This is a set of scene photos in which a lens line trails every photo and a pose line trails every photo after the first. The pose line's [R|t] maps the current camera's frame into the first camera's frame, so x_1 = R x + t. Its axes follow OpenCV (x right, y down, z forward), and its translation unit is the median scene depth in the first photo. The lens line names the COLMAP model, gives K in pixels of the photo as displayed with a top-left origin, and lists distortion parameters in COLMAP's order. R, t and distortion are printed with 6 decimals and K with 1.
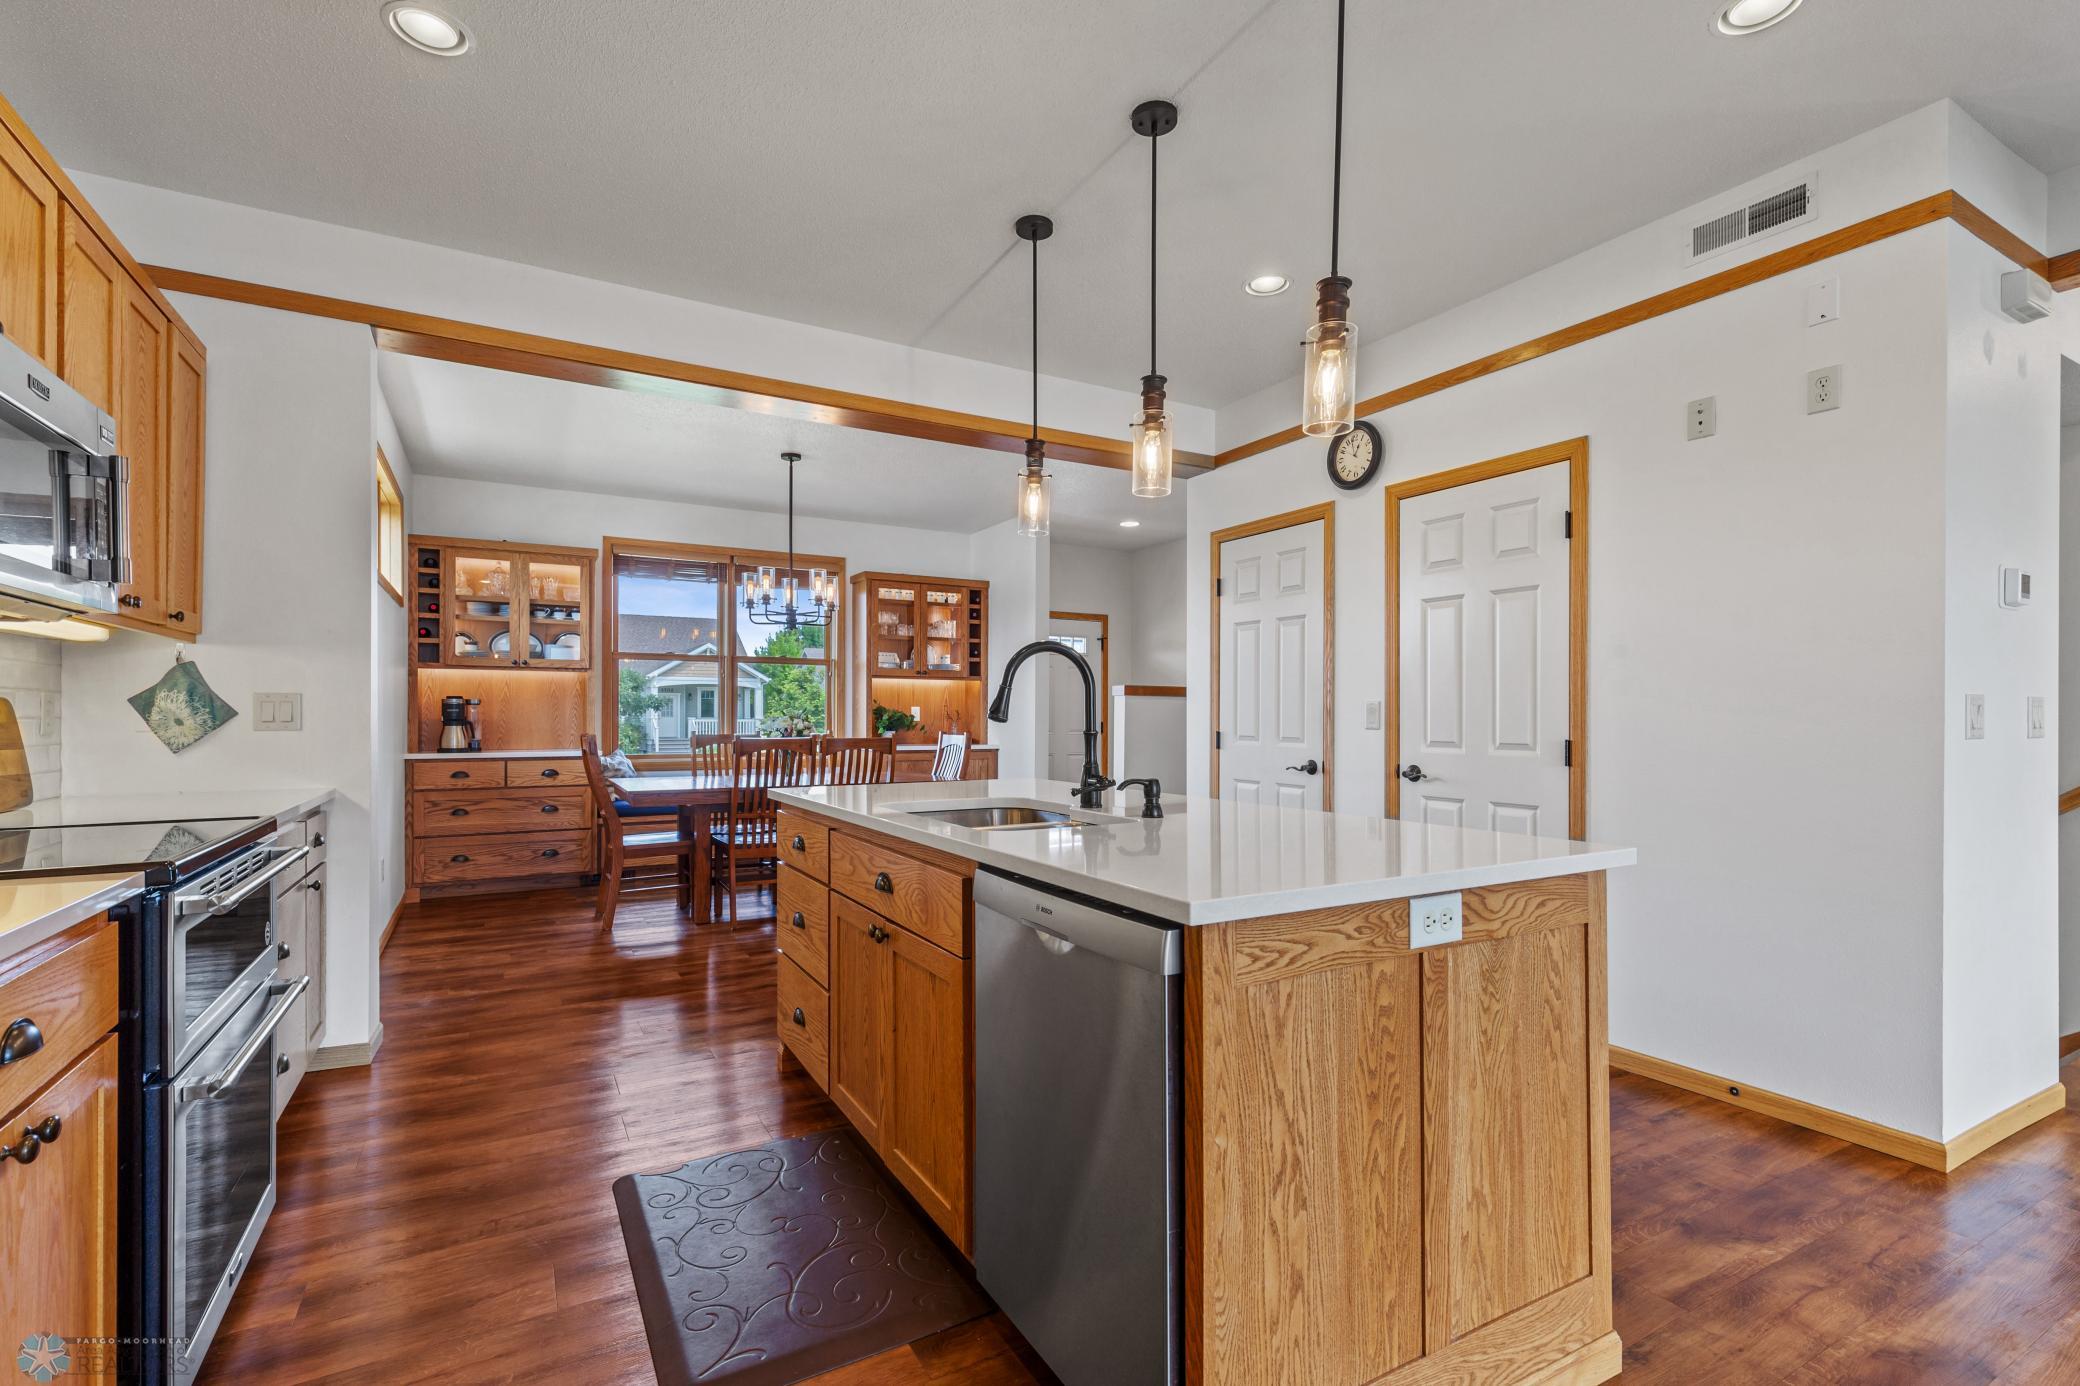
lens RADIAL K [[955.6, 0, 1040.7], [0, 955.6, 713.7], [0, 0, 1]] dist [0.001817, -0.003014]
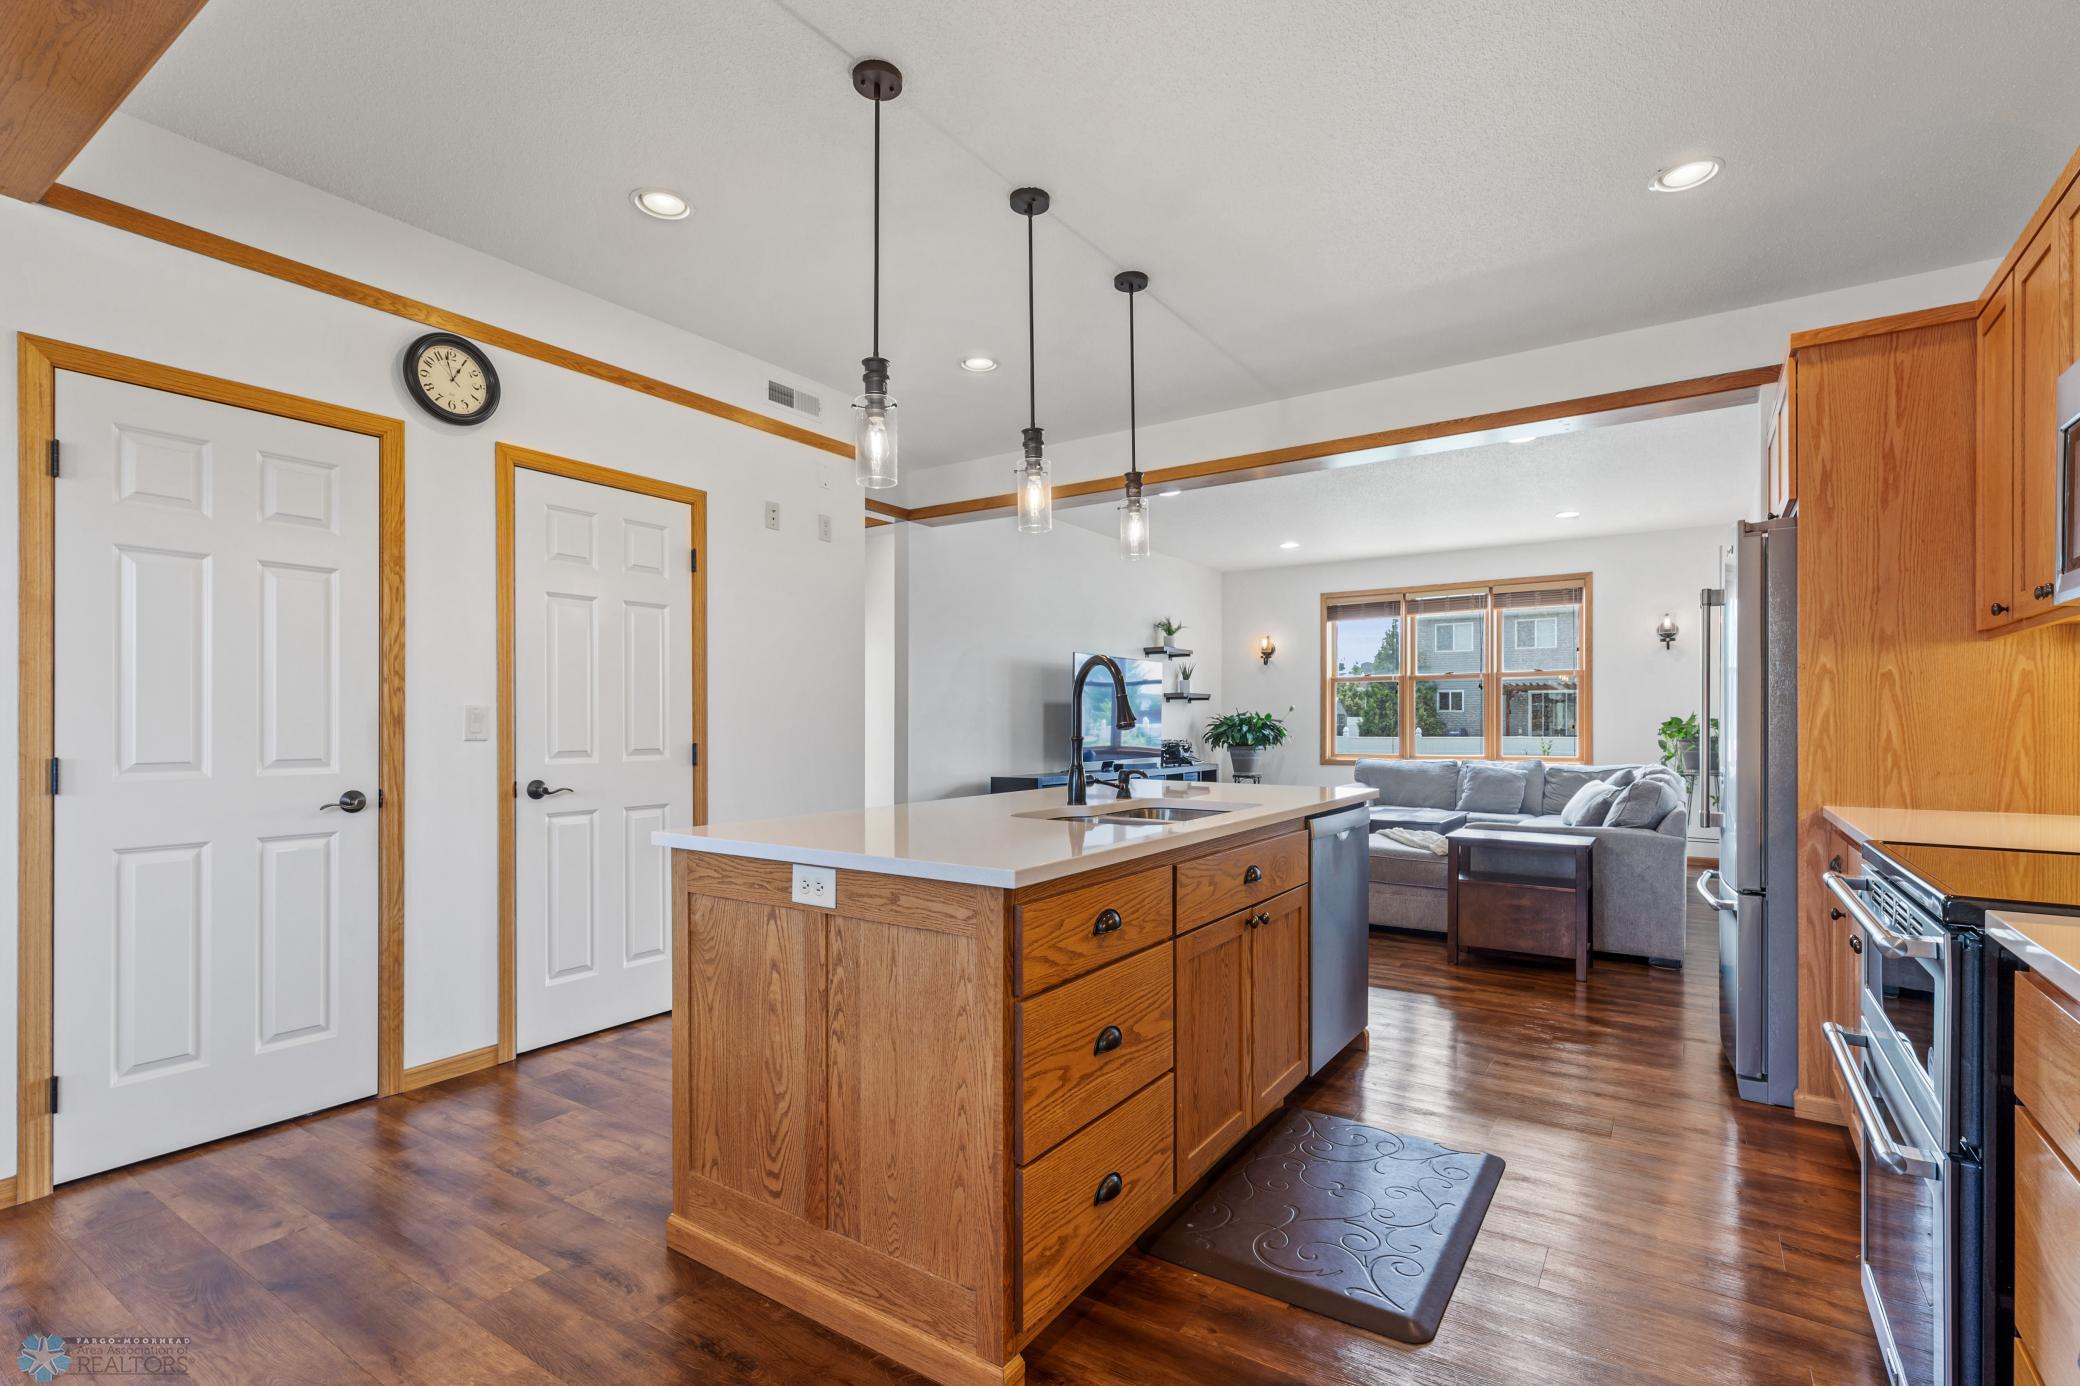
lens RADIAL K [[955.6, 0, 1046.9], [0, 955.6, 728.7], [0, 0, 1]] dist [0.001817, -0.003014]
pose [[-0.452247, -0.006499, 0.891869, -0.375865], [0.000559, 0.999971, 0.007570, 0.000281], [-0.891892, 0.003923, -0.452231, 0.618551]]
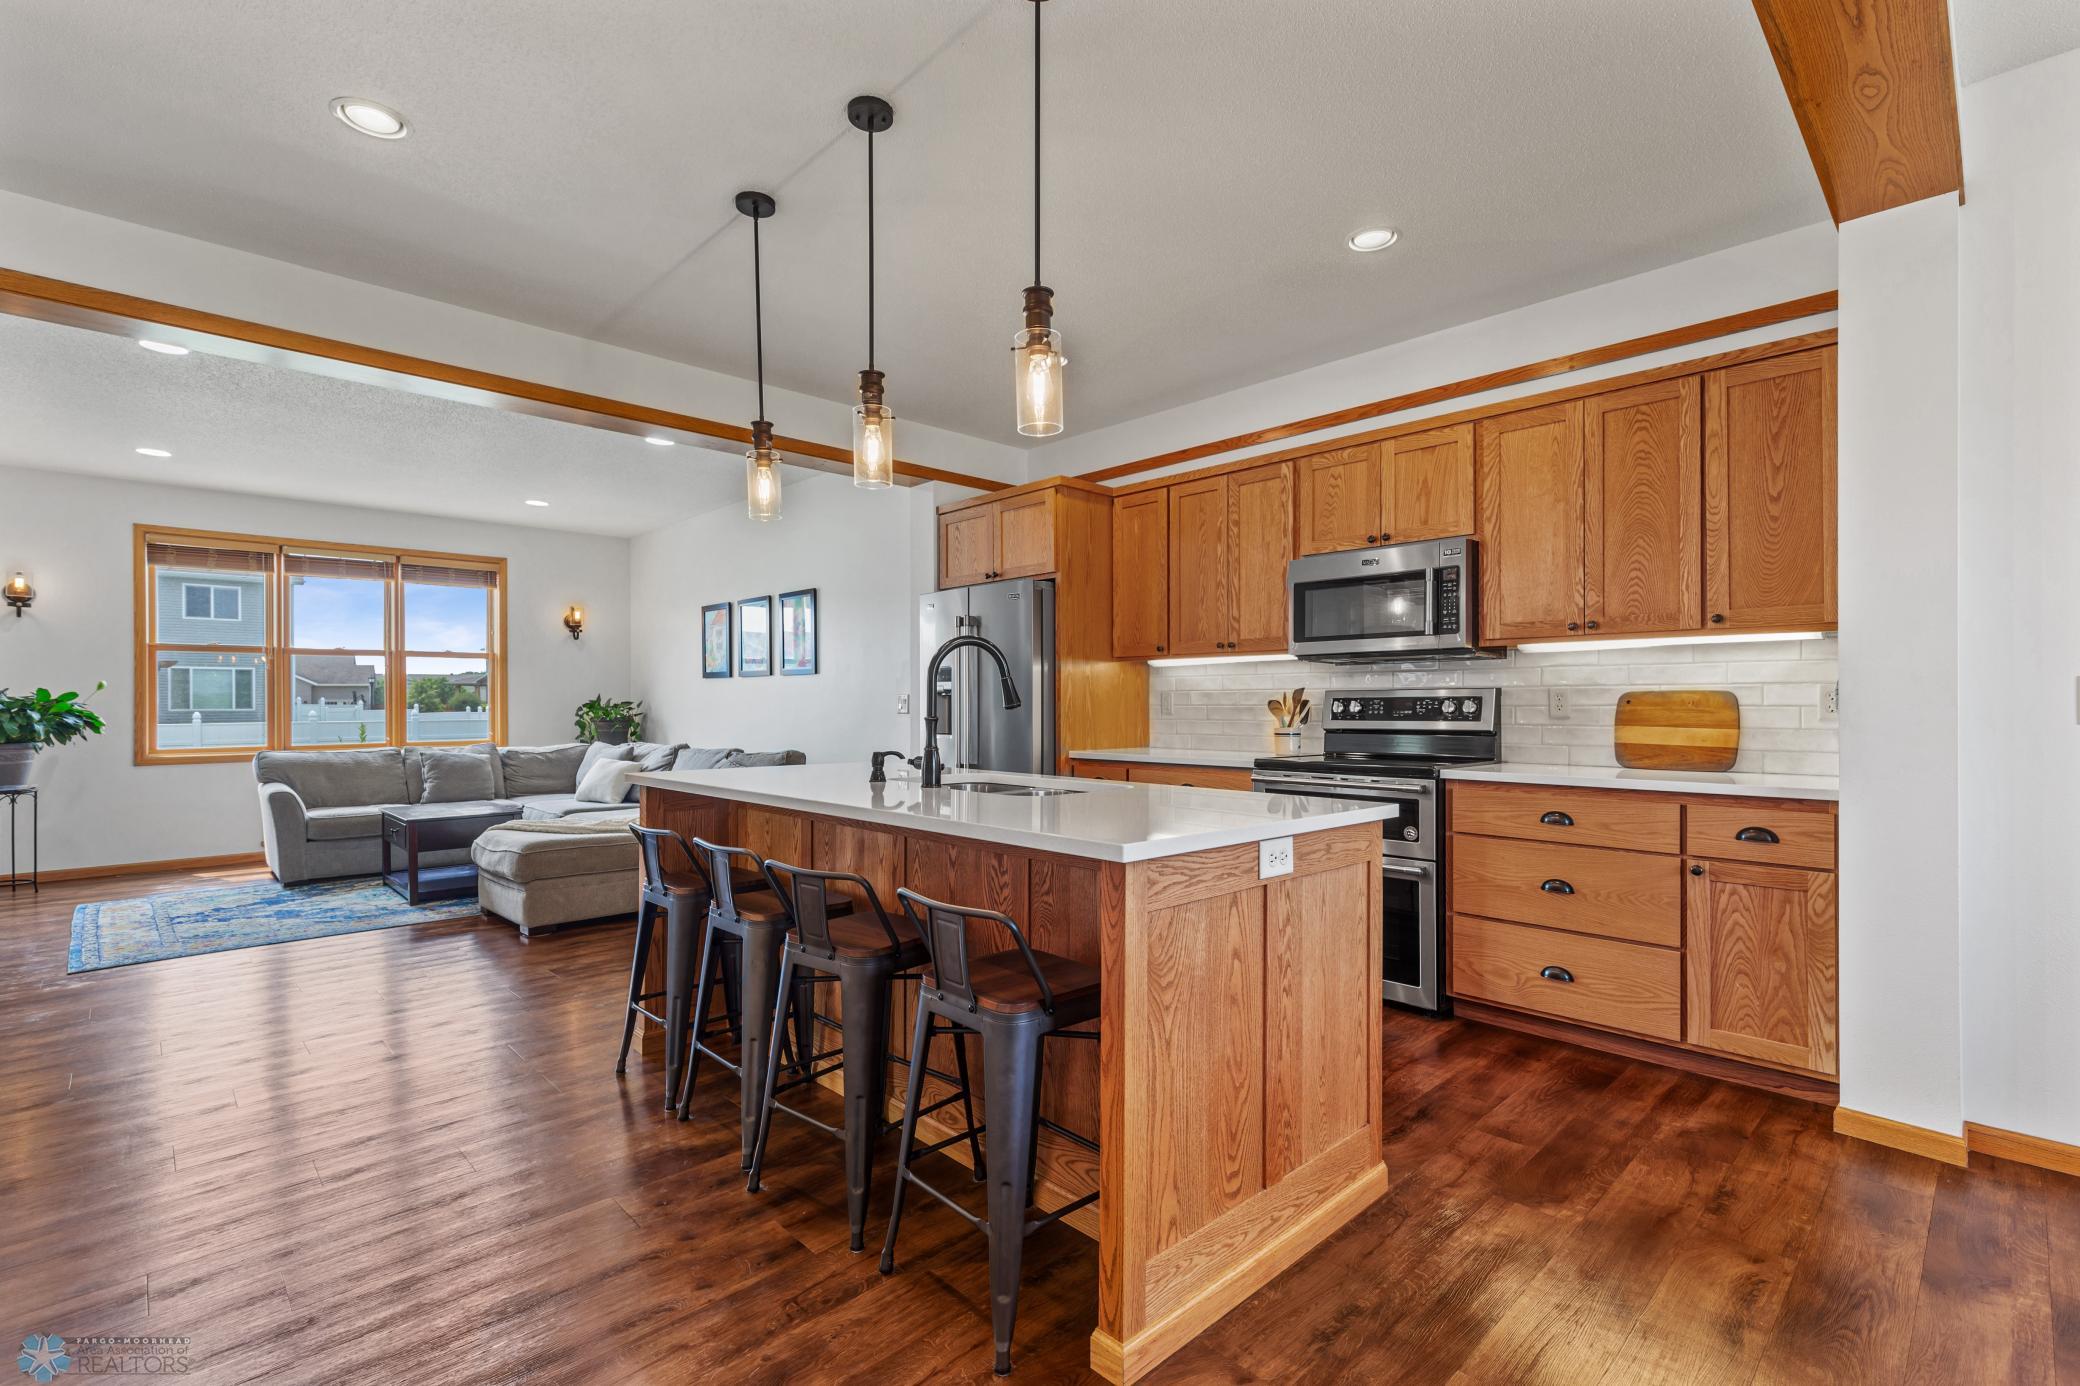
lens RADIAL K [[940.9, 0, 1047.1], [0, 940.9, 703.2], [0, 0, 1]] dist [0.001402, -0.000574]
pose [[-0.967793, -0.000949, -0.251745, 0.076765], [-0.000210, 0.999996, -0.002960, 0.002072], [0.251747, -0.002812, -0.967789, 0.829526]]
